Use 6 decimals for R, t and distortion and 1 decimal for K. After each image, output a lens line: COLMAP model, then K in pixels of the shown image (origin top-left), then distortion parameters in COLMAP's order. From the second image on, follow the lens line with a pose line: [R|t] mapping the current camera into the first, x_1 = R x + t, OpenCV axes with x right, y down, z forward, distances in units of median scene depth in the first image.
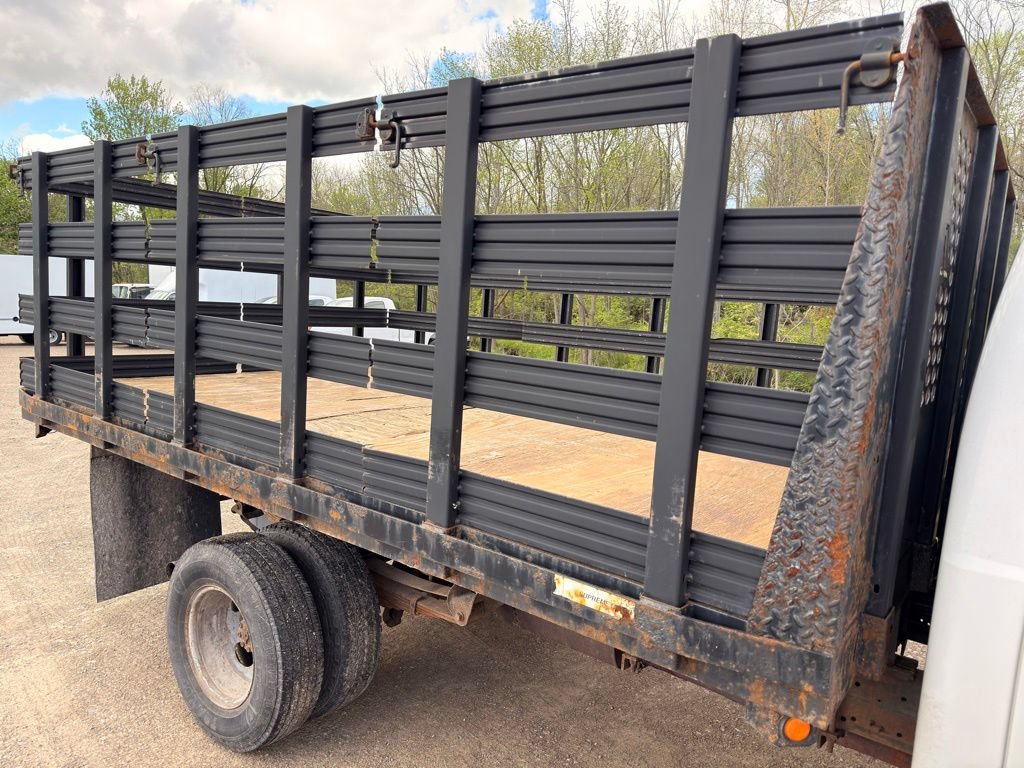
lens RADIAL K [[717.4, 0, 506.8], [0, 717.4, 395.1], [0, 0, 1]] dist [0.020835, -0.027706]
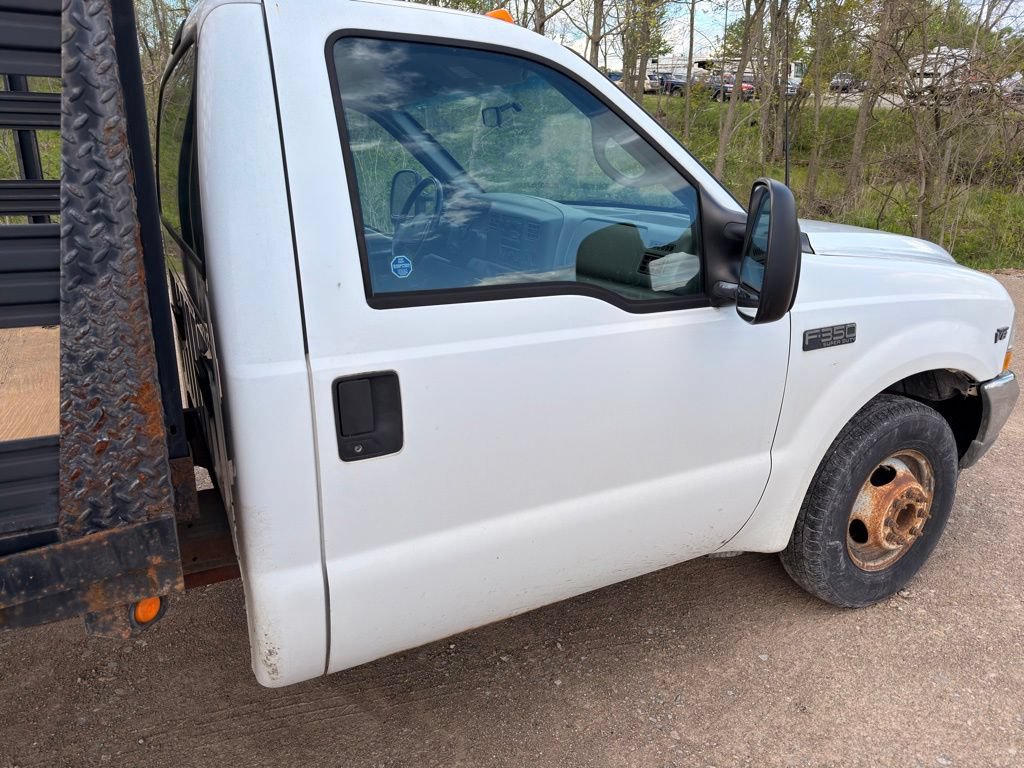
lens RADIAL K [[725.8, 0, 510.7], [0, 725.8, 390.6], [0, 0, 1]] dist [0.003002, -0.009440]
pose [[0.415449, -0.326938, 0.848831, -0.091267], [0.131151, 0.944954, 0.299770, -0.002240], [-0.900112, -0.013214, 0.435458, 0.219680]]
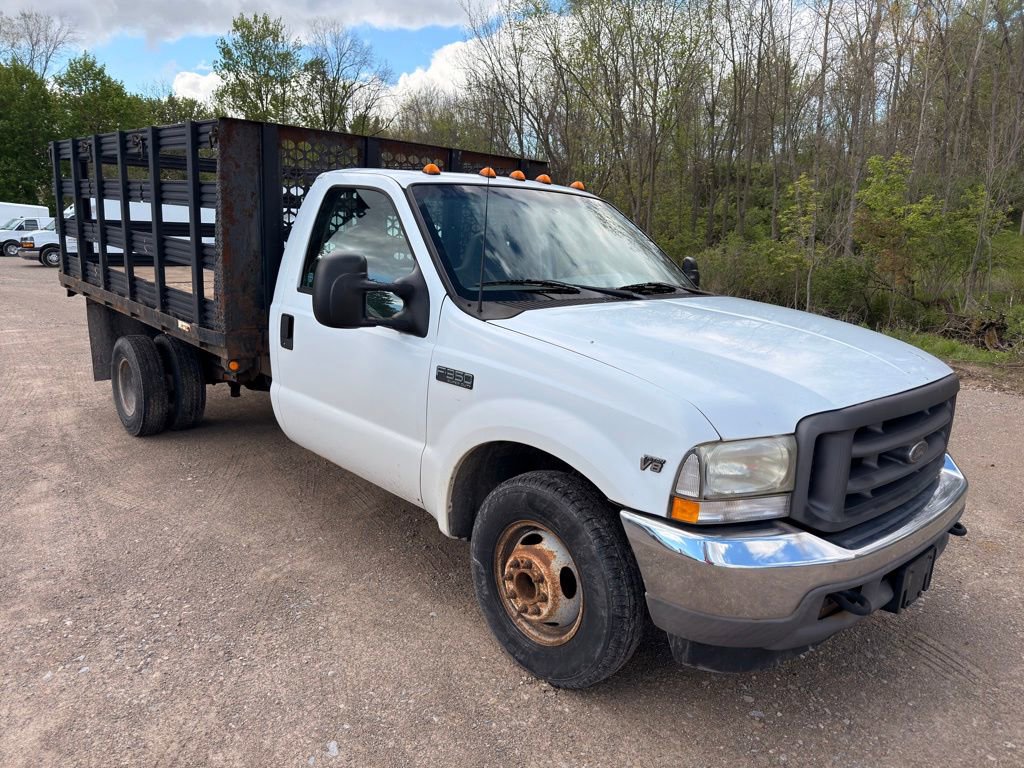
lens RADIAL K [[717.4, 0, 506.8], [0, 717.4, 395.1], [0, 0, 1]] dist [0.020835, -0.027706]
pose [[0.985319, 0.029115, -0.168220, 1.975756], [-0.012297, 0.994895, 0.100163, 0.278019], [0.170277, -0.096624, 0.980647, -1.655199]]
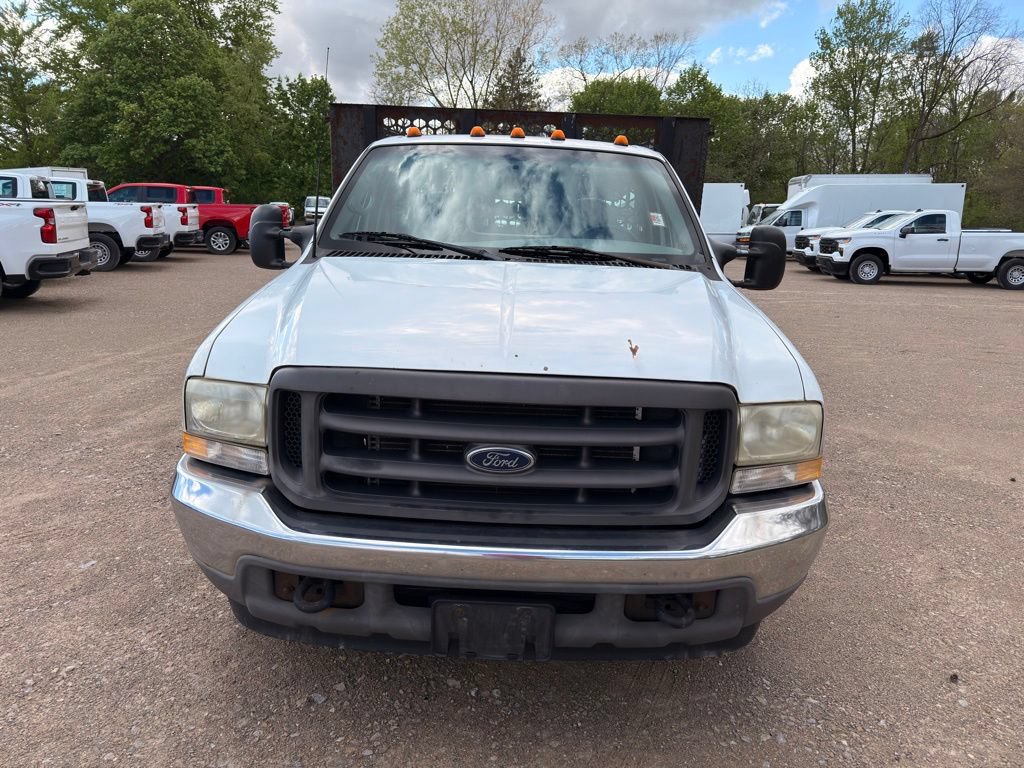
lens RADIAL K [[717.4, 0, 506.8], [0, 717.4, 395.1], [0, 0, 1]] dist [0.020835, -0.027706]
pose [[0.592689, 0.184792, -0.783946, 3.721371], [-0.105528, 0.982751, 0.151871, 0.262601], [0.798489, -0.007284, 0.601966, -0.510154]]
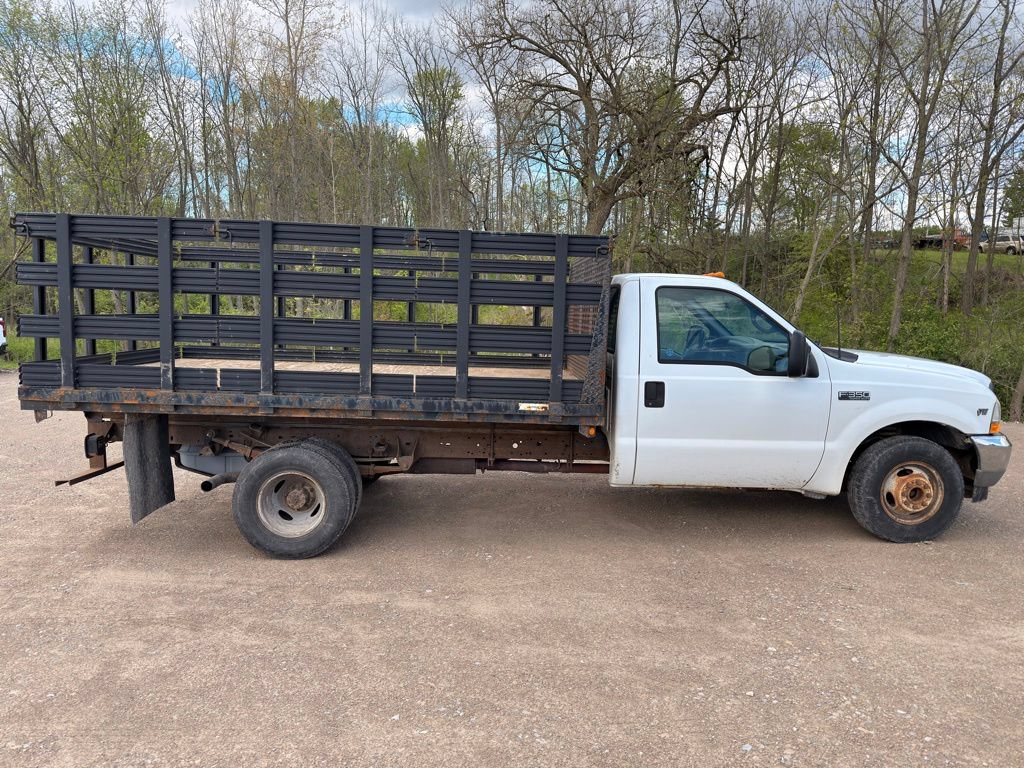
lens RADIAL K [[725.8, 0, 510.7], [0, 725.8, 390.6], [0, 0, 1]] dist [0.003002, -0.009440]
pose [[0.783069, -0.111725, 0.611817, -2.013889], [0.100659, 0.993530, 0.052597, 0.045917], [-0.613735, 0.020398, 0.789248, -1.505363]]
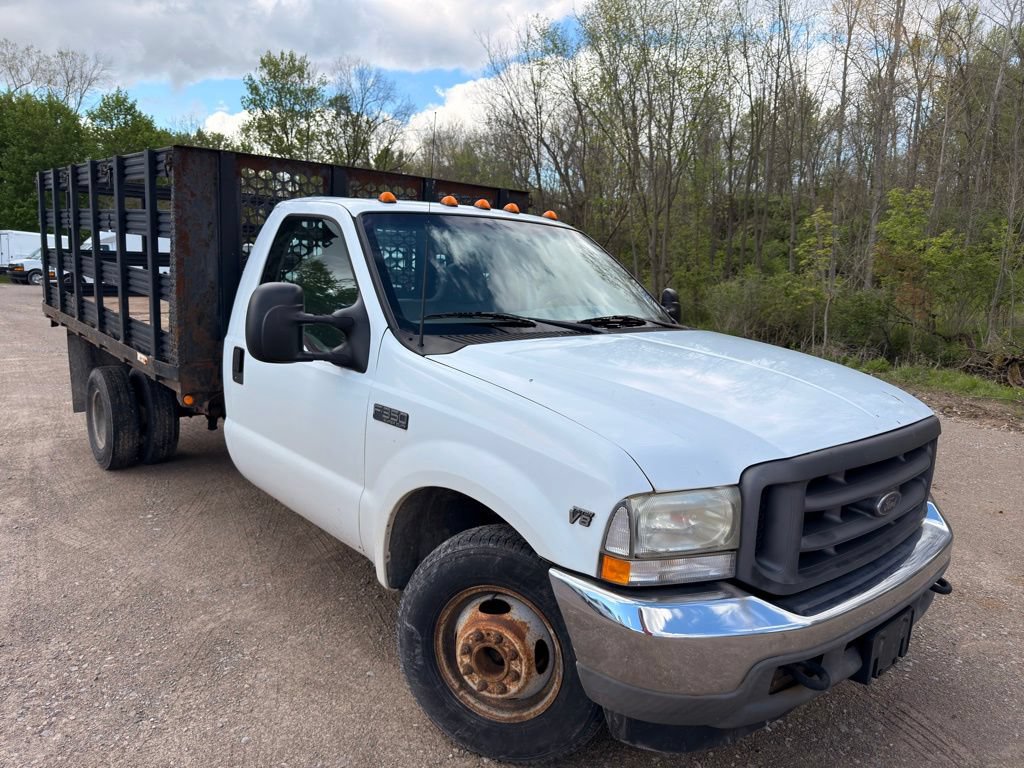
lens RADIAL K [[725.8, 0, 510.7], [0, 725.8, 390.6], [0, 0, 1]] dist [0.003002, -0.009440]
pose [[0.980692, 0.028932, -0.193409, 2.161931], [-0.019419, 0.998515, 0.050901, 0.262404], [0.194594, -0.046163, 0.979797, -1.494837]]
